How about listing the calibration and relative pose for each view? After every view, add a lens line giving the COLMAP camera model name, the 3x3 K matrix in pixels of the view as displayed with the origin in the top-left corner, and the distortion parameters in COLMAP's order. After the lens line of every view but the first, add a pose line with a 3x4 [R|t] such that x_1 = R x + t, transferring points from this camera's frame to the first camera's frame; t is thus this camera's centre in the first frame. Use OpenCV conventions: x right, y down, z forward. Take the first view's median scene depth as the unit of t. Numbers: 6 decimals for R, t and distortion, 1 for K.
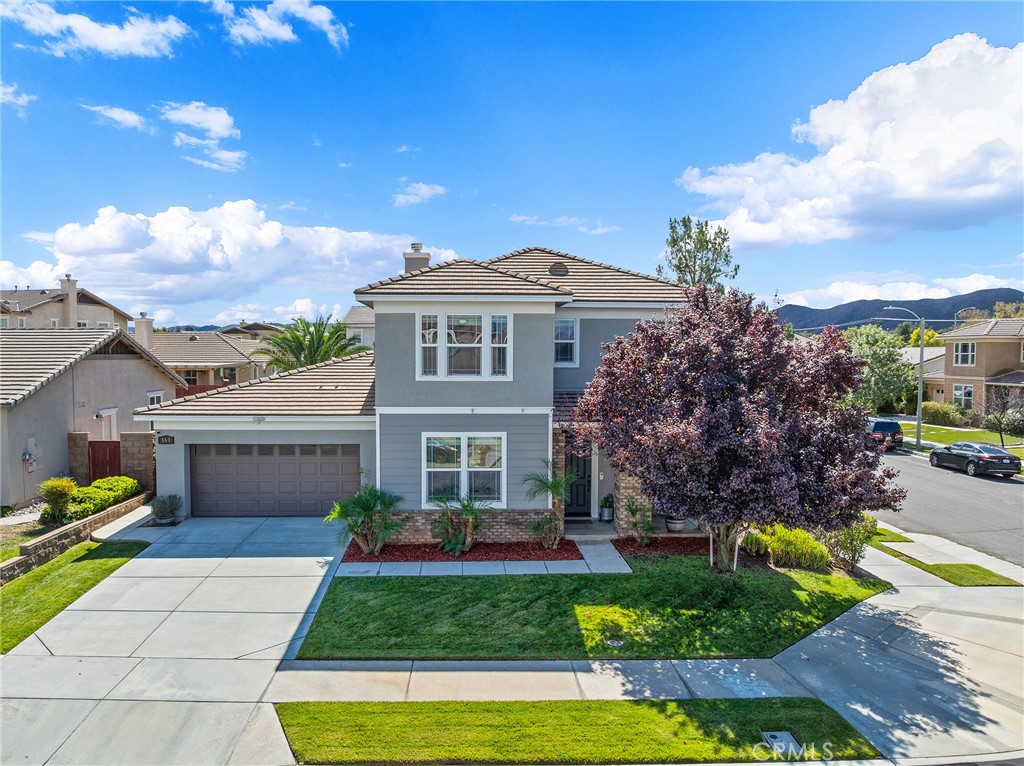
lens RADIAL K [[765.1, 0, 486.0], [0, 765.1, 397.6], [0, 0, 1]] dist [-0.045080, 0.005605]
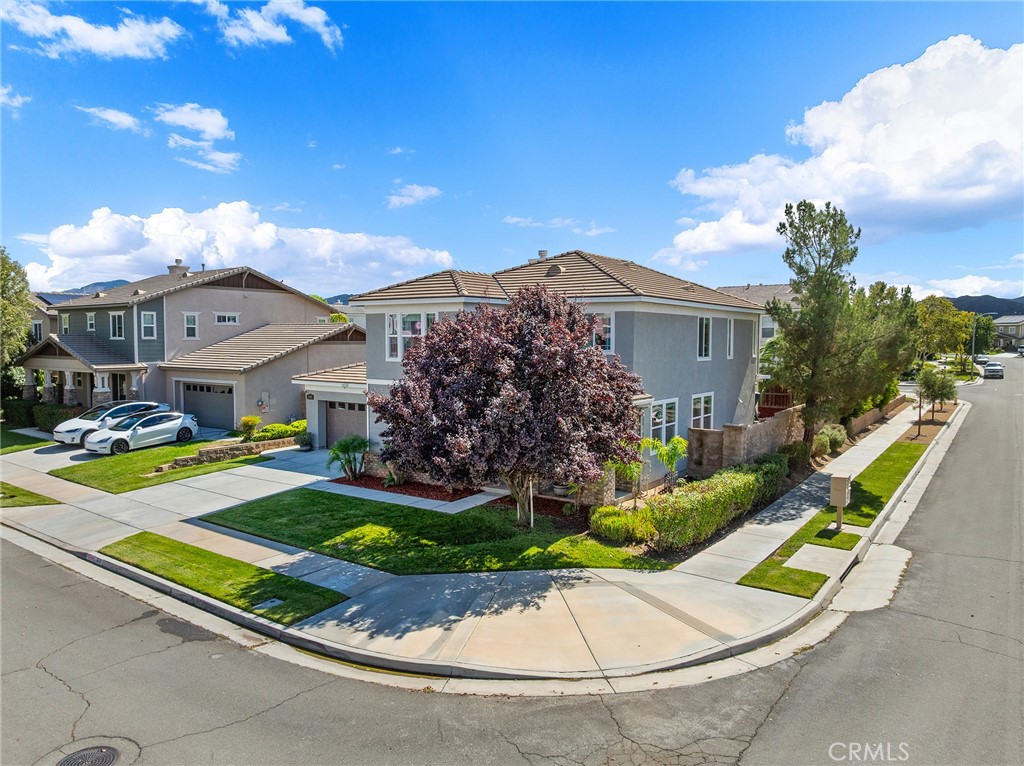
lens RADIAL K [[723.9, 0, 516.7], [0, 723.9, 382.9], [0, 0, 1]] dist [-0.043075, 0.010378]
pose [[0.801124, 0.037031, -0.597351, 1.003503], [-0.033428, 0.999295, 0.017118, -0.014698], [0.597564, 0.006255, 0.801797, 0.090414]]
